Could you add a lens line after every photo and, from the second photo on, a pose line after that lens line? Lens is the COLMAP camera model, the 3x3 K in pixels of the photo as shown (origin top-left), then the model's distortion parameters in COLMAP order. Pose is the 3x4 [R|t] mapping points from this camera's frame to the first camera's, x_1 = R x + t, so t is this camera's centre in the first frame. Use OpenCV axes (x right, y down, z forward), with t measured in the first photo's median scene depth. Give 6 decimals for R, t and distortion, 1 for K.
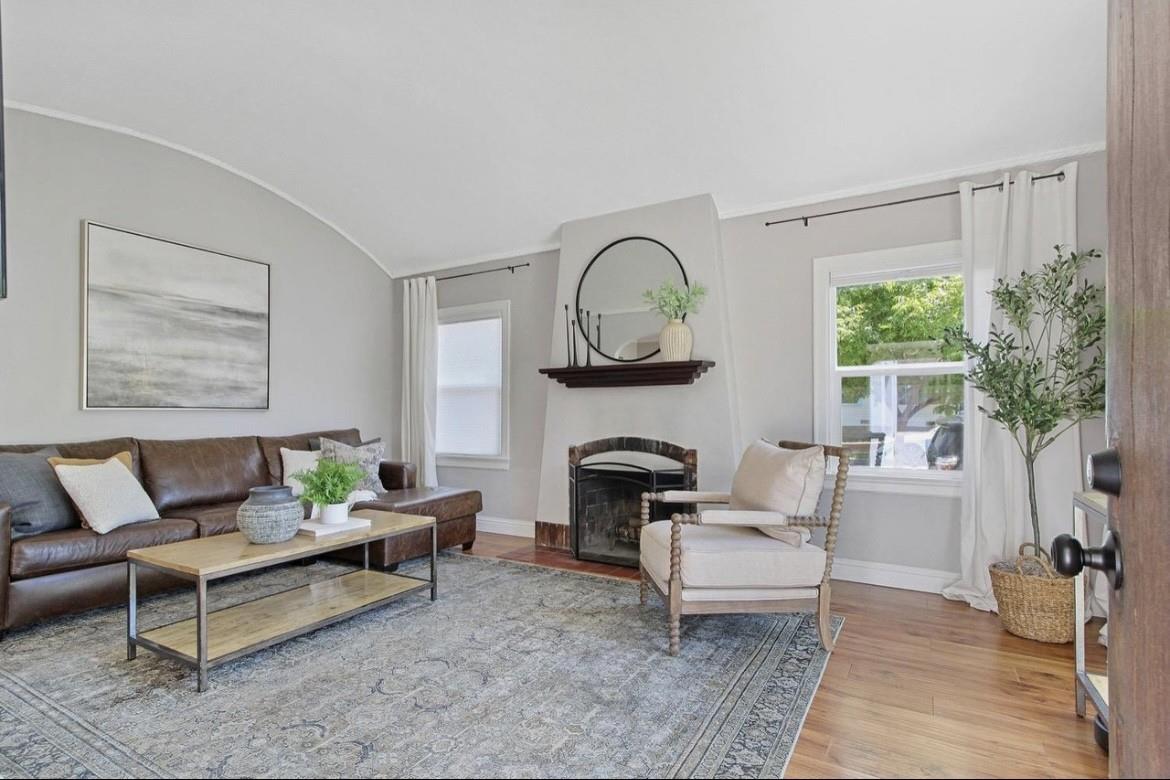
lens RADIAL K [[567.7, 0, 573.9], [0, 567.7, 410.0], [0, 0, 1]] dist [0.003765, 0.001166]
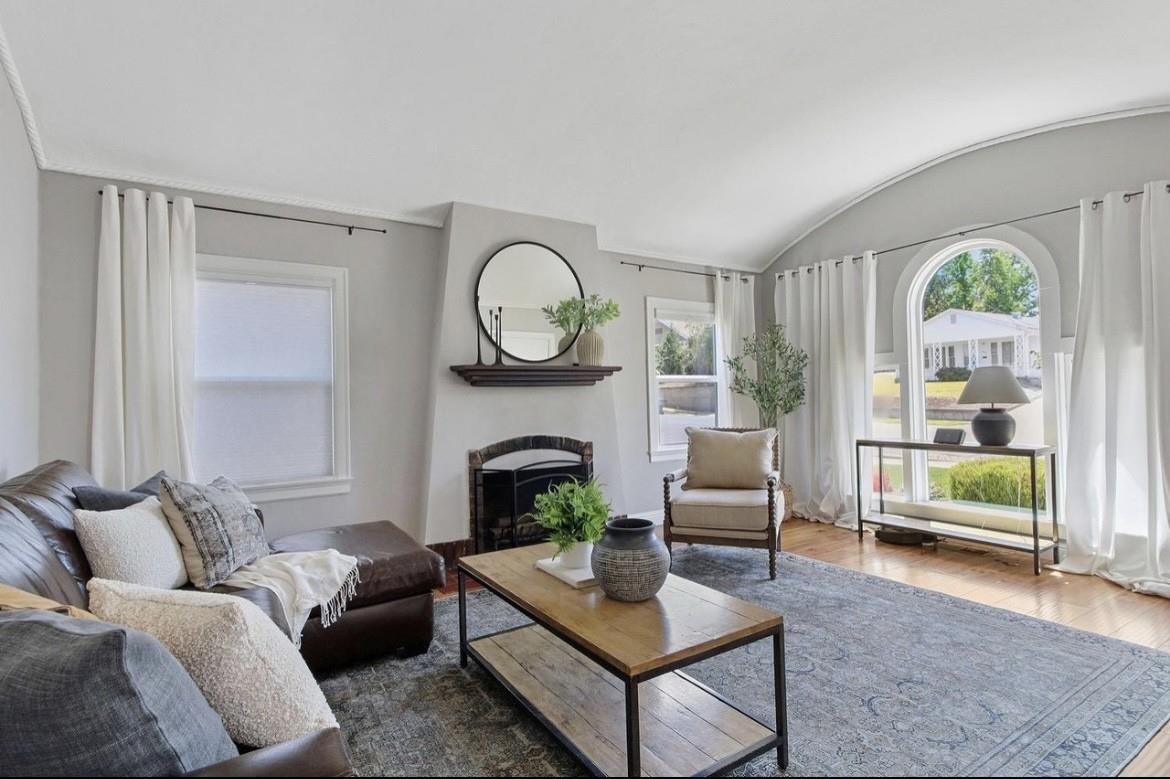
lens RADIAL K [[567.7, 0, 584.8], [0, 567.7, 393.2], [0, 0, 1]] dist [0.003765, 0.001166]
pose [[0.452582, 0.001690, 0.891721, -0.789786], [0.015674, 0.999829, -0.009850, -0.017737], [-0.891585, 0.018435, 0.452477, 0.460590]]
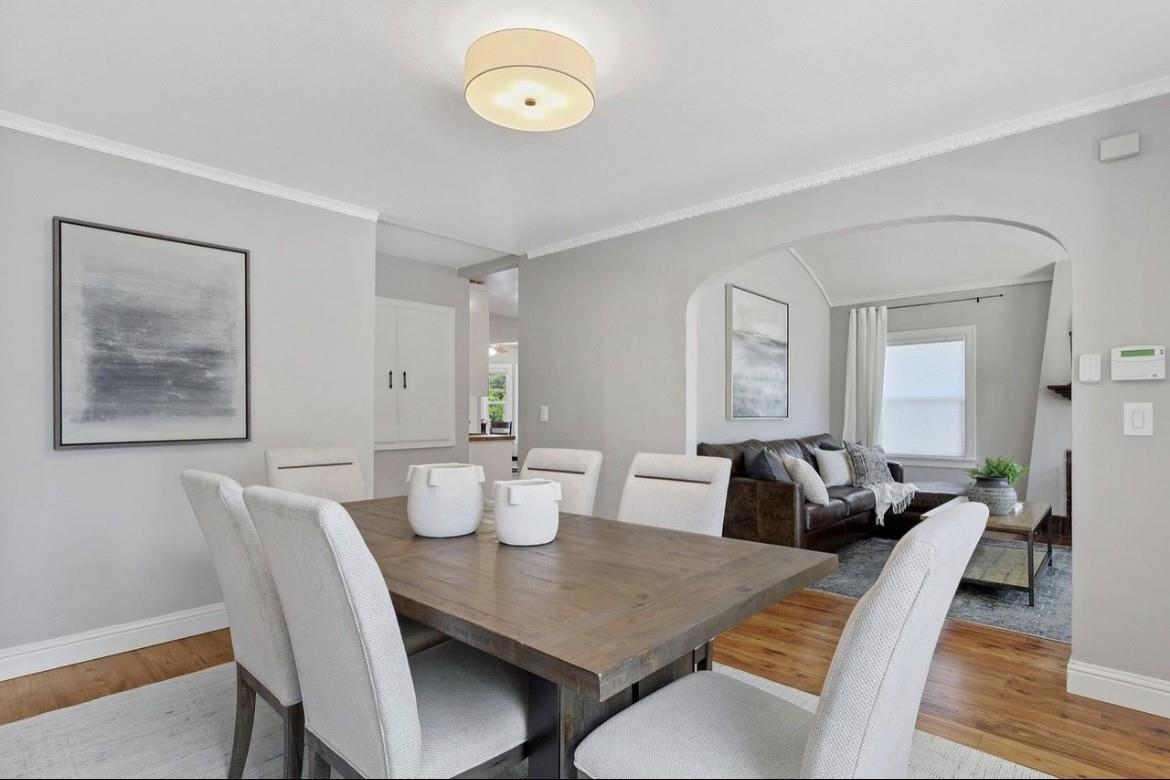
lens RADIAL K [[580.7, 0, 601.7], [0, 580.7, 408.3], [0, 0, 1]] dist [-0.004078, 0.002242]
pose [[0.981115, -0.000709, -0.193425, -0.784380], [-0.000286, 0.999987, -0.005119, -0.017480], [0.193426, 0.005078, 0.981102, -0.404982]]
